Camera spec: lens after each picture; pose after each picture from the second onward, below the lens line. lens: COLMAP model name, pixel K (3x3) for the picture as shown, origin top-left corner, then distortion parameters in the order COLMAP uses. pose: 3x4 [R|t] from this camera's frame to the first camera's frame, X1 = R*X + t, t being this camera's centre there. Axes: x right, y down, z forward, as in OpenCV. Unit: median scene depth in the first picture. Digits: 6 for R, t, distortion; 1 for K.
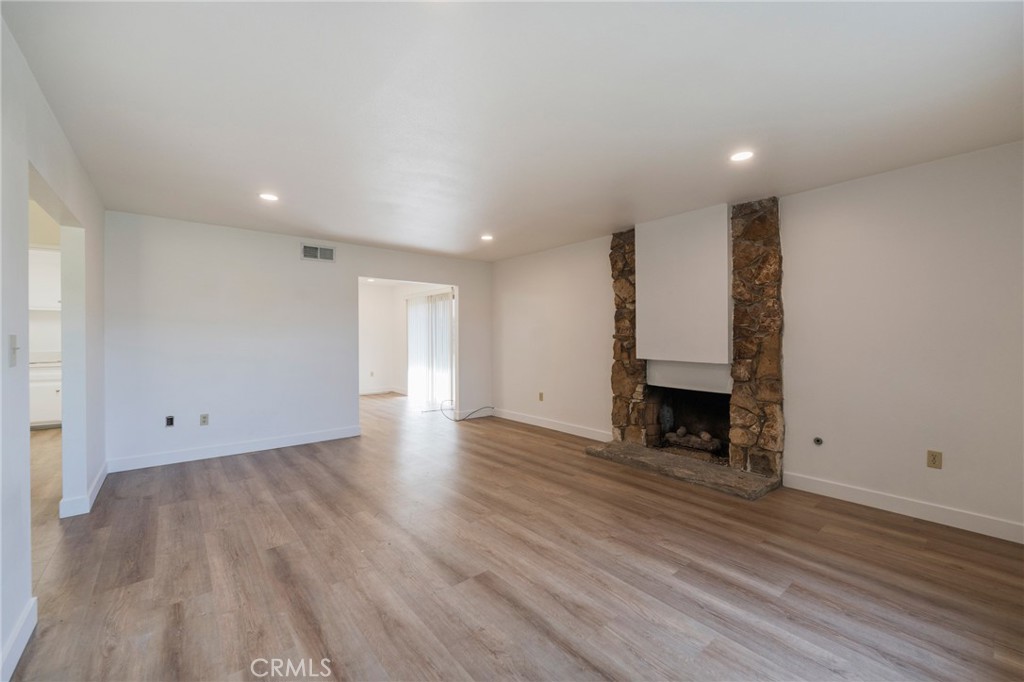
lens RADIAL K [[417.9, 0, 511.7], [0, 417.9, 340.6], [0, 0, 1]] dist [0.002384, -0.001429]
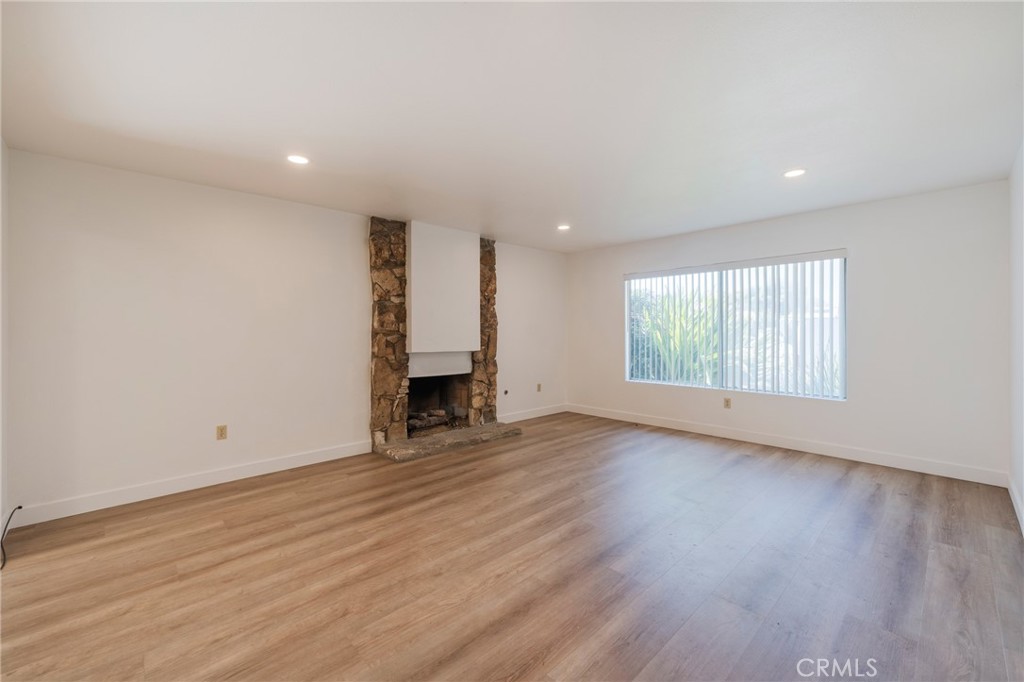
lens RADIAL K [[417.9, 0, 510.5], [0, 417.9, 335.5], [0, 0, 1]] dist [0.002384, -0.001429]
pose [[-0.077852, -0.010922, 0.996905, -0.719234], [0.010201, 0.999879, 0.011751, -0.008047], [-0.996913, 0.011084, -0.077731, 0.828262]]
